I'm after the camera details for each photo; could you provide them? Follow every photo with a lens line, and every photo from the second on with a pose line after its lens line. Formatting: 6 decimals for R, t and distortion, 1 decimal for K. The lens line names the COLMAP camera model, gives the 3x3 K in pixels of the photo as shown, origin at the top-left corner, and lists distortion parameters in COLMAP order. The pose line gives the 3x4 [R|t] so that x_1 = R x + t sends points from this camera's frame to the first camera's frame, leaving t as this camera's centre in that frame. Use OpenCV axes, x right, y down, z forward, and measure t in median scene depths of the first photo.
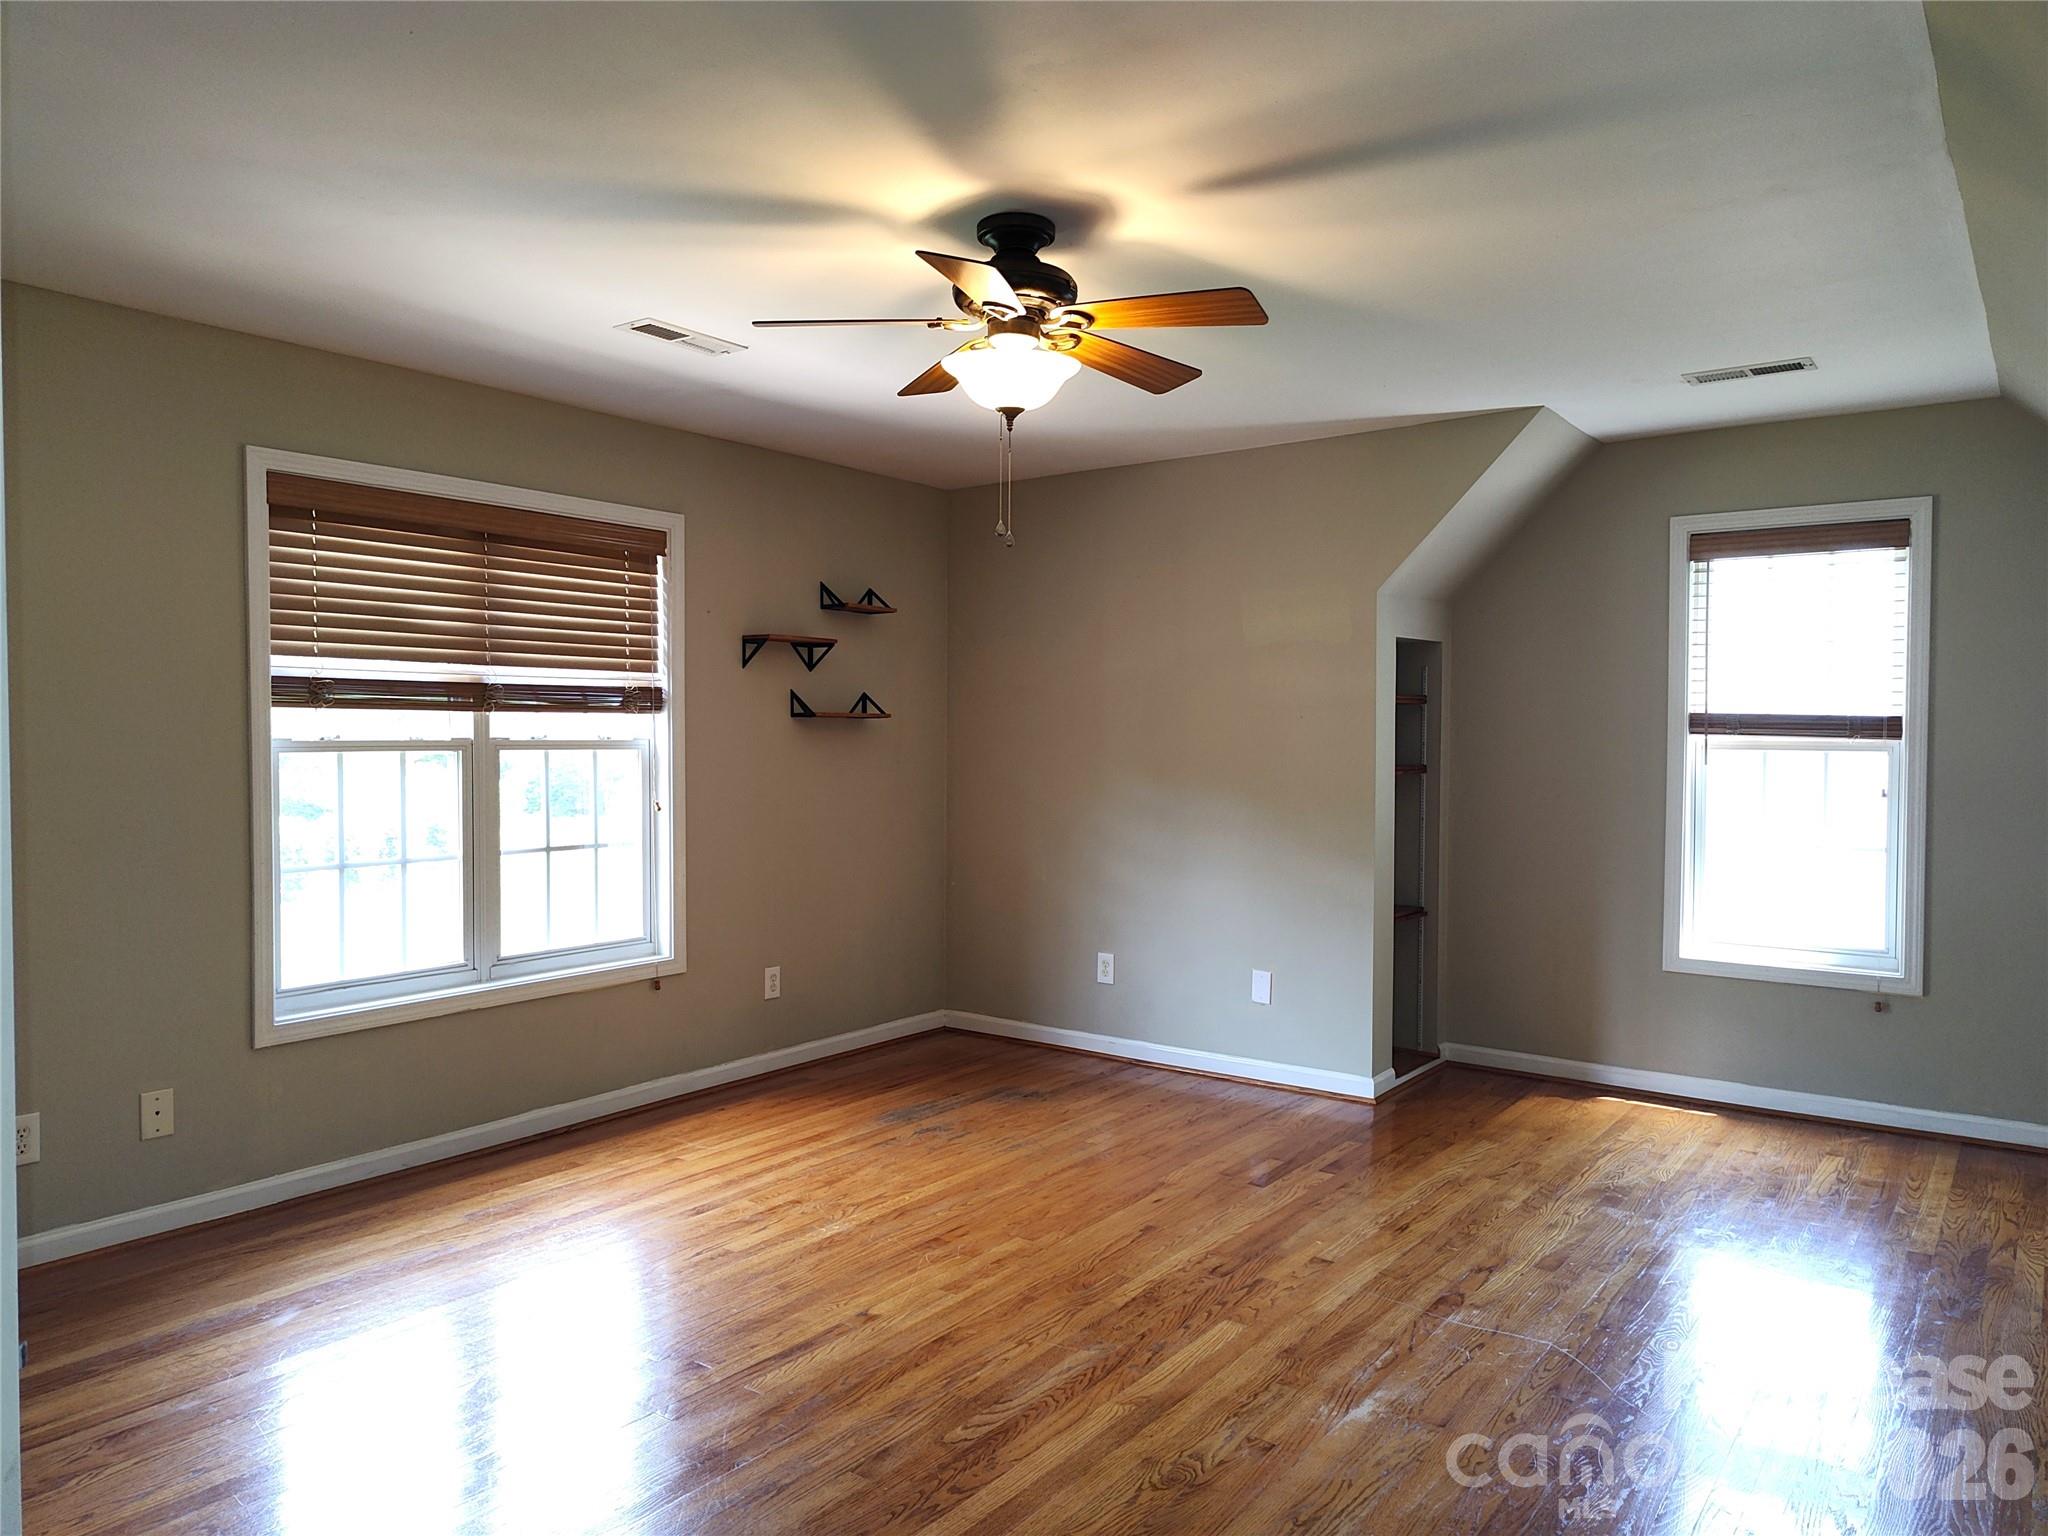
lens RADIAL K [[1388.2, 0, 1009.6], [0, 1388.2, 760.5], [0, 0, 1]] dist [0.031517, -0.036731]
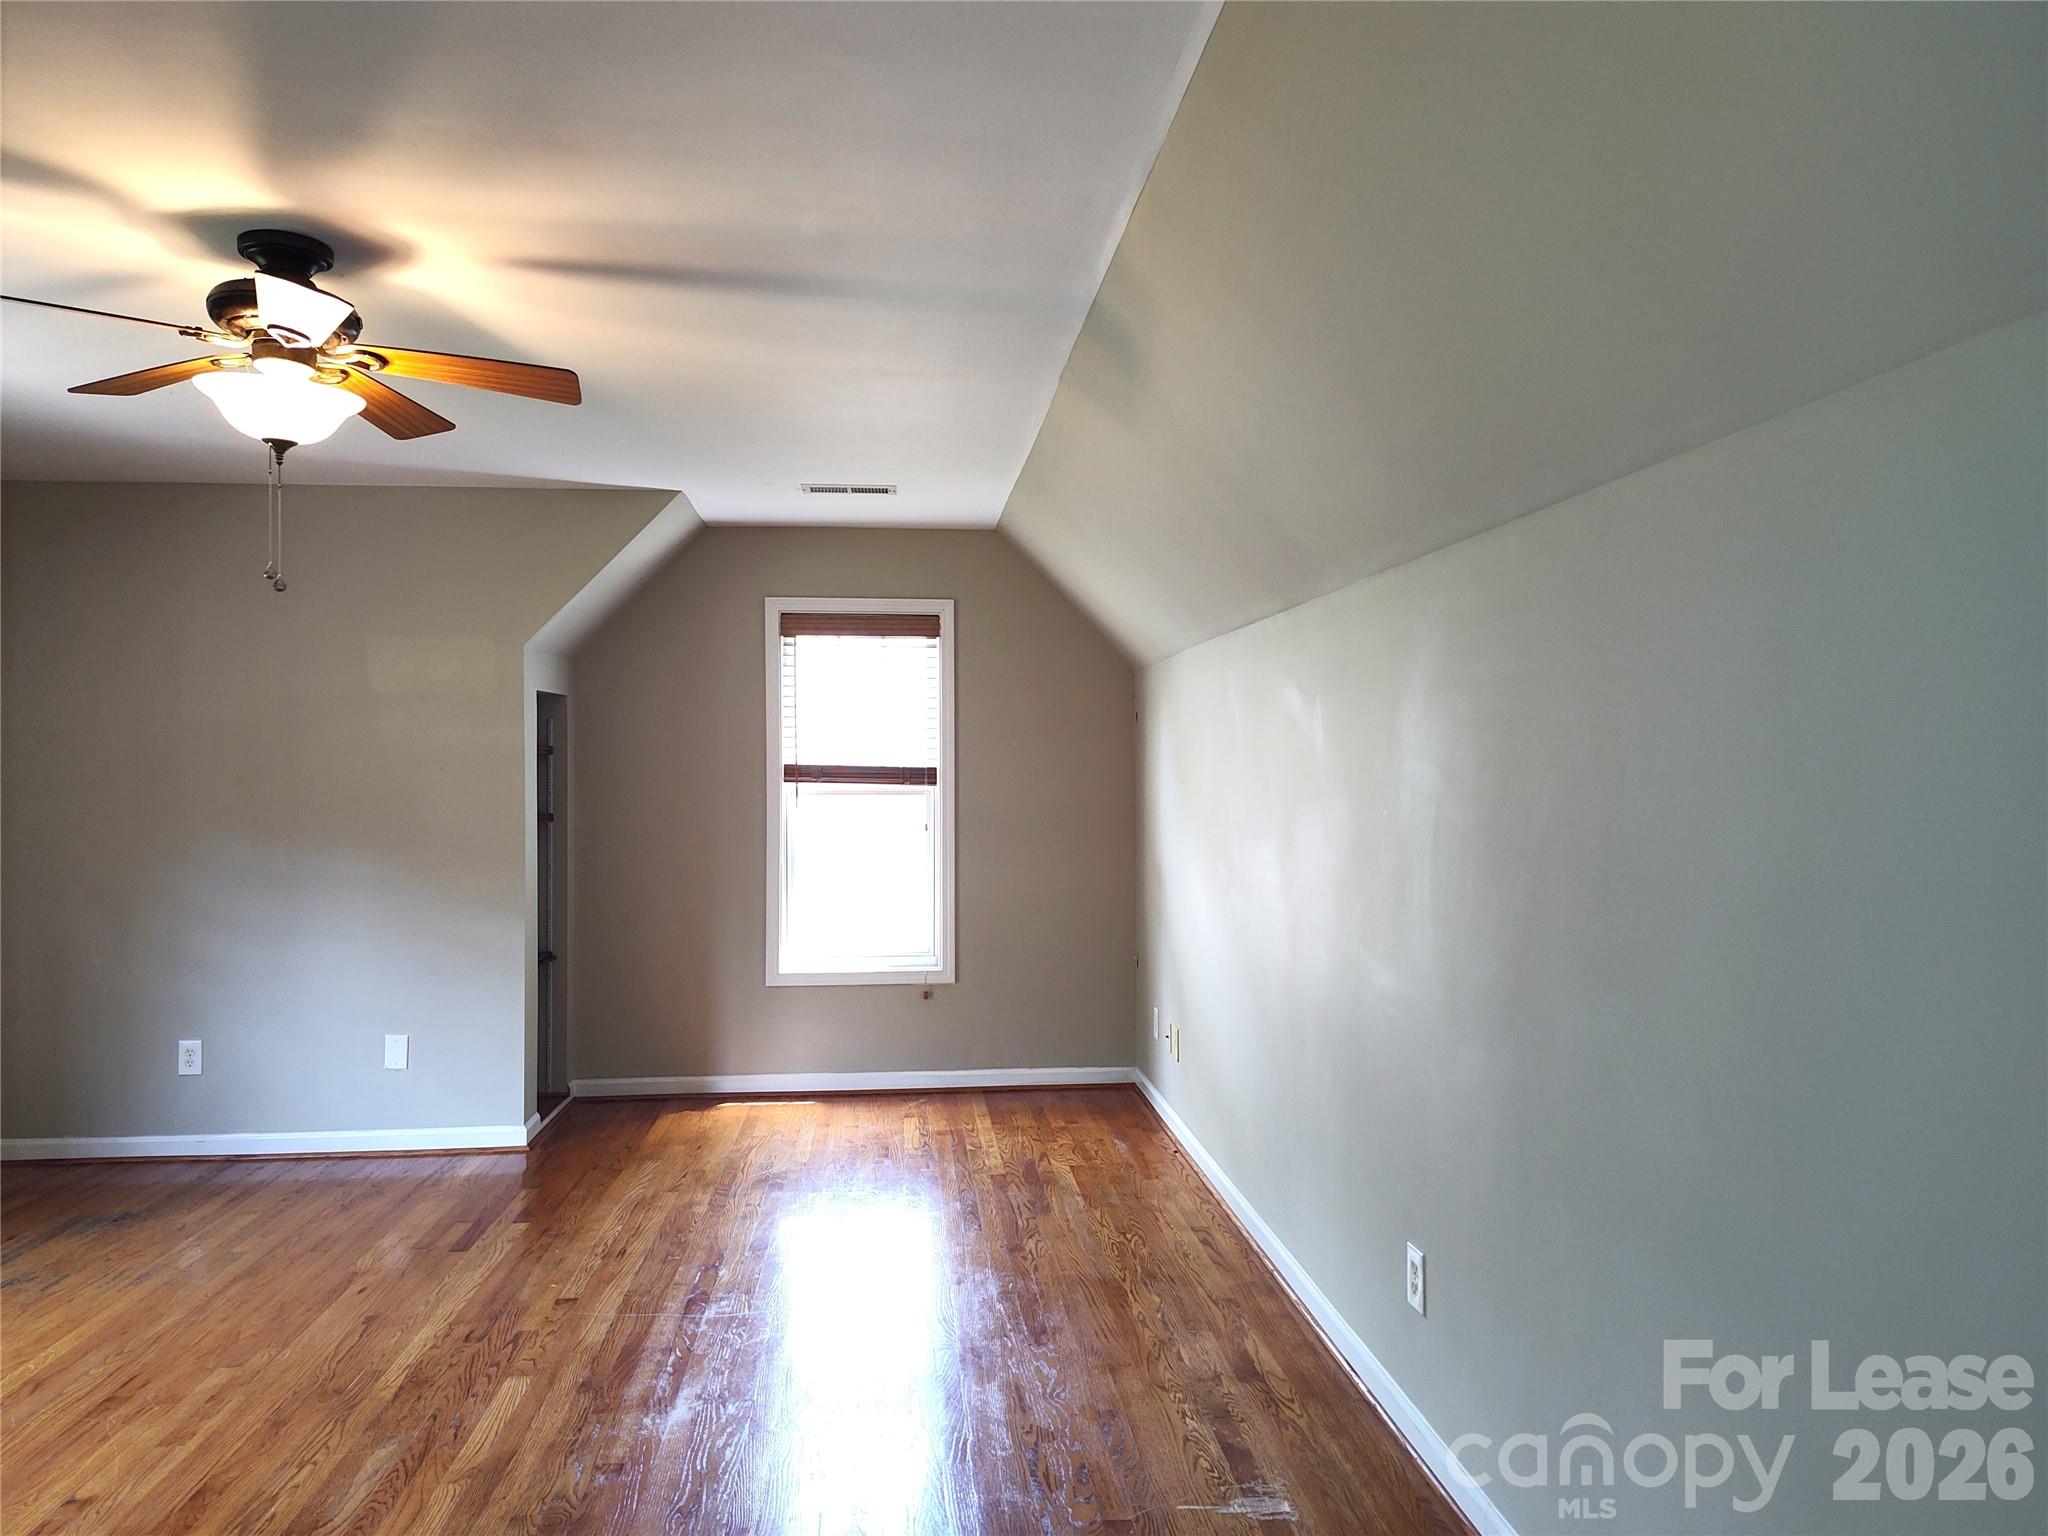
lens RADIAL K [[1388.2, 0, 1046.0], [0, 1388.2, 769.9], [0, 0, 1]] dist [0.031517, -0.036731]
pose [[0.728625, -0.003067, 0.684906, -0.175921], [0.017729, 0.999739, -0.014384, -0.009911], [-0.684683, 0.022623, 0.728490, -0.004581]]
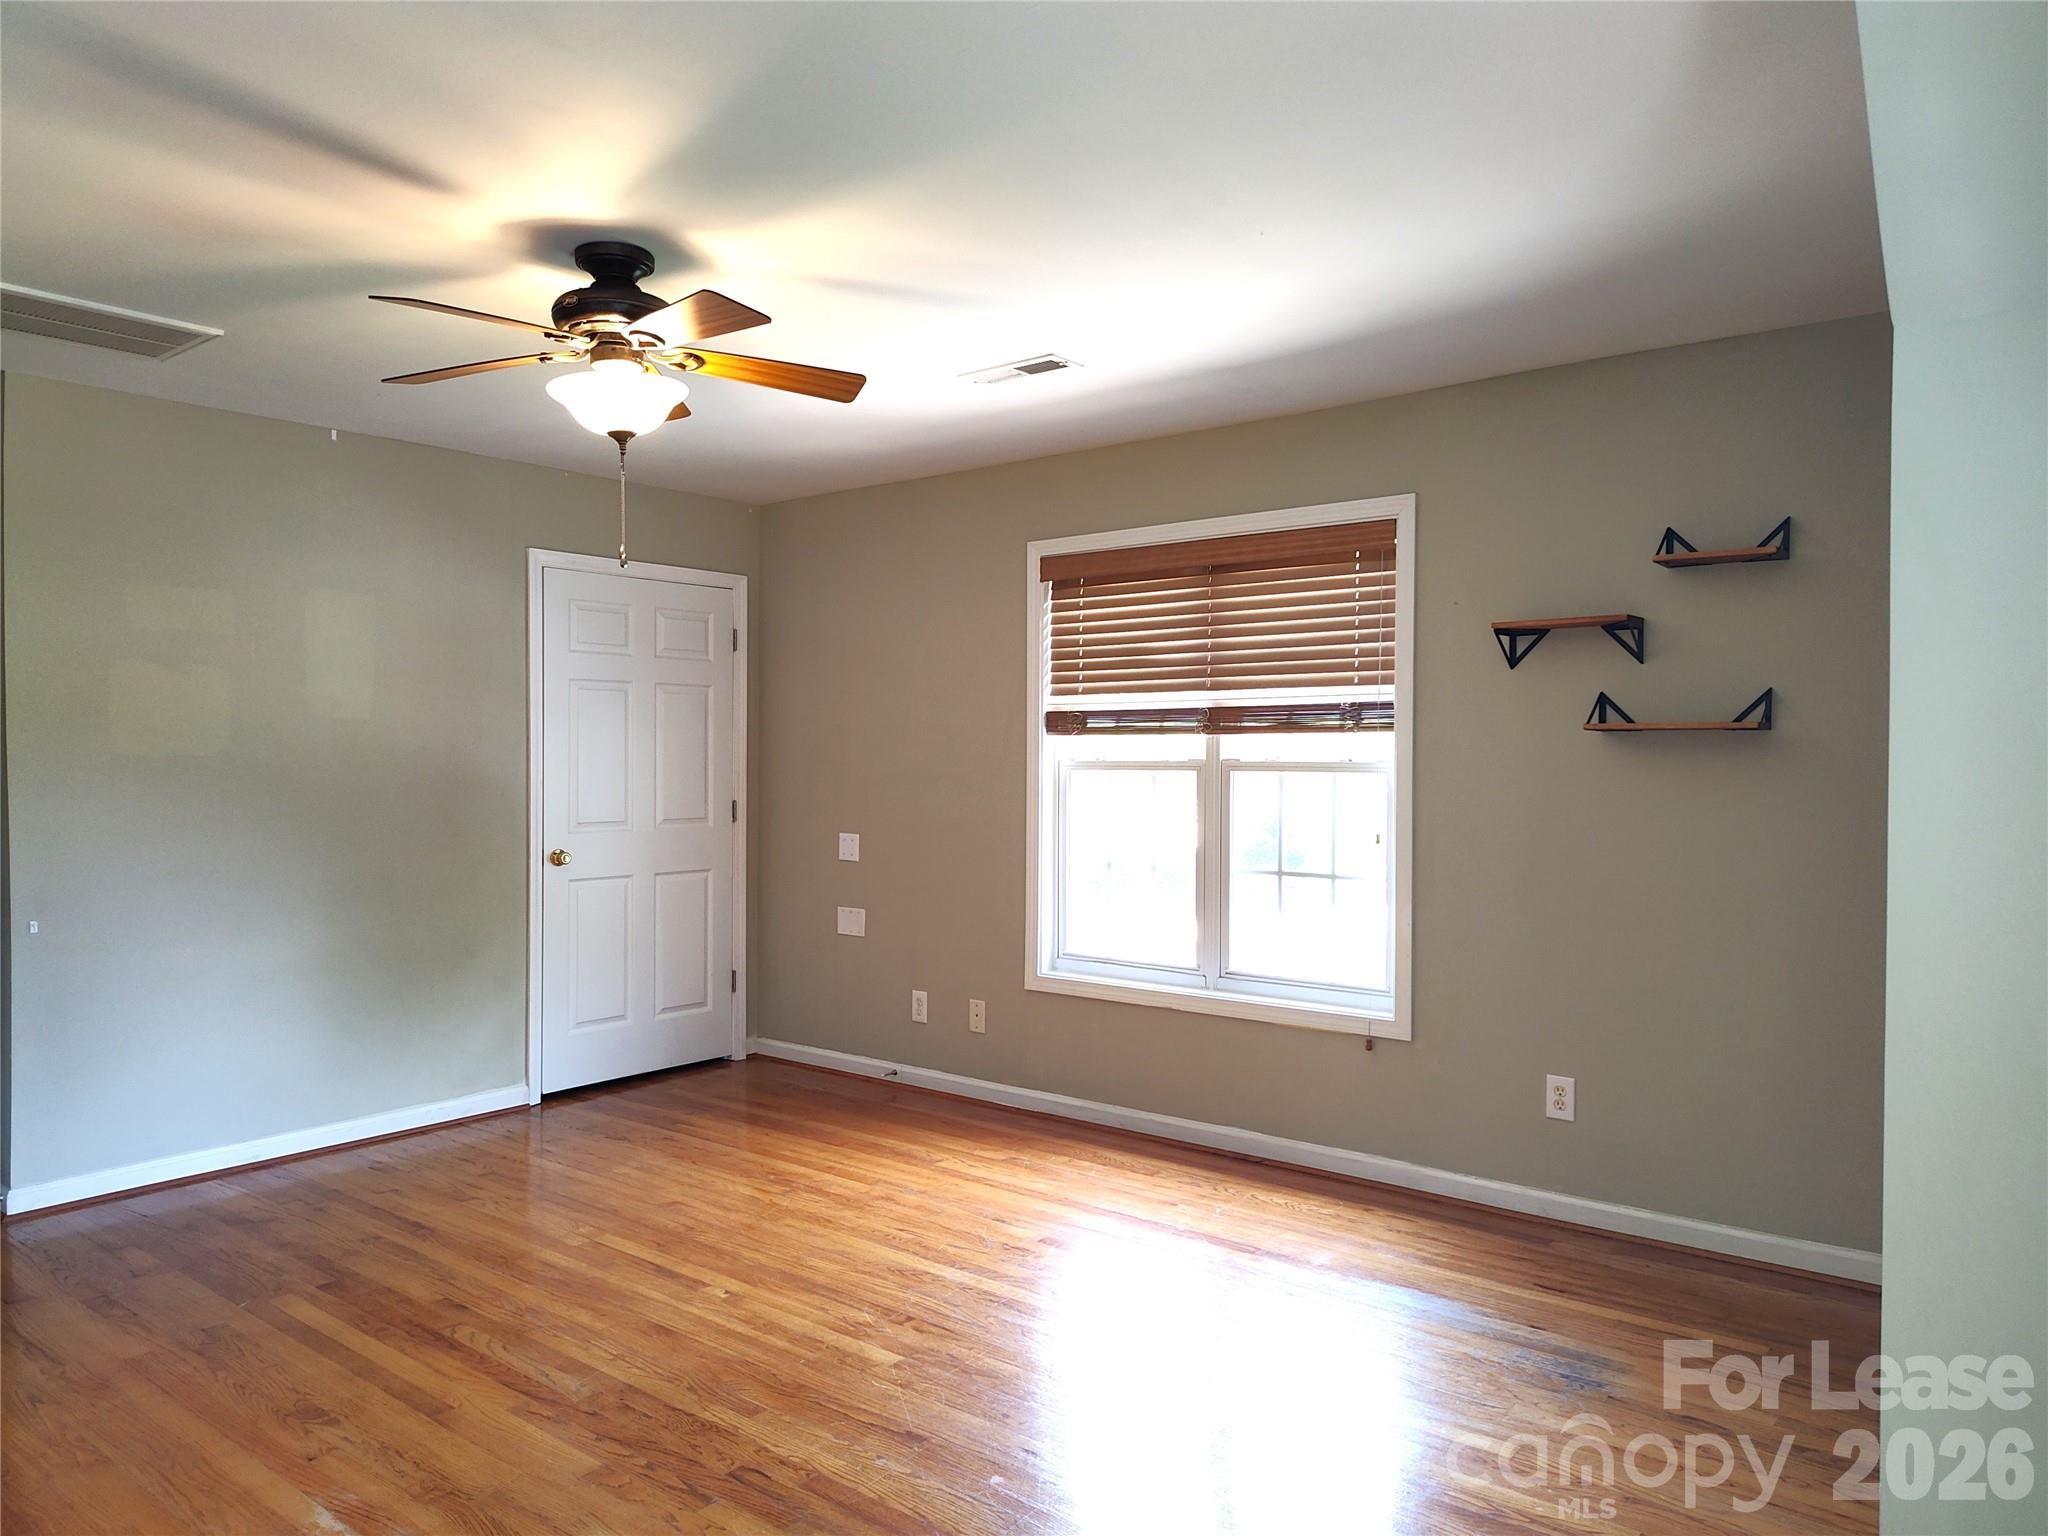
lens RADIAL K [[1388.2, 0, 1030.4], [0, 1388.2, 767.7], [0, 0, 1]] dist [0.031517, -0.036731]
pose [[-0.032705, 0.007321, -0.999438, 0.680024], [-0.020345, 0.999761, 0.007989, -0.015437], [0.999258, 0.020595, -0.032548, 0.892899]]
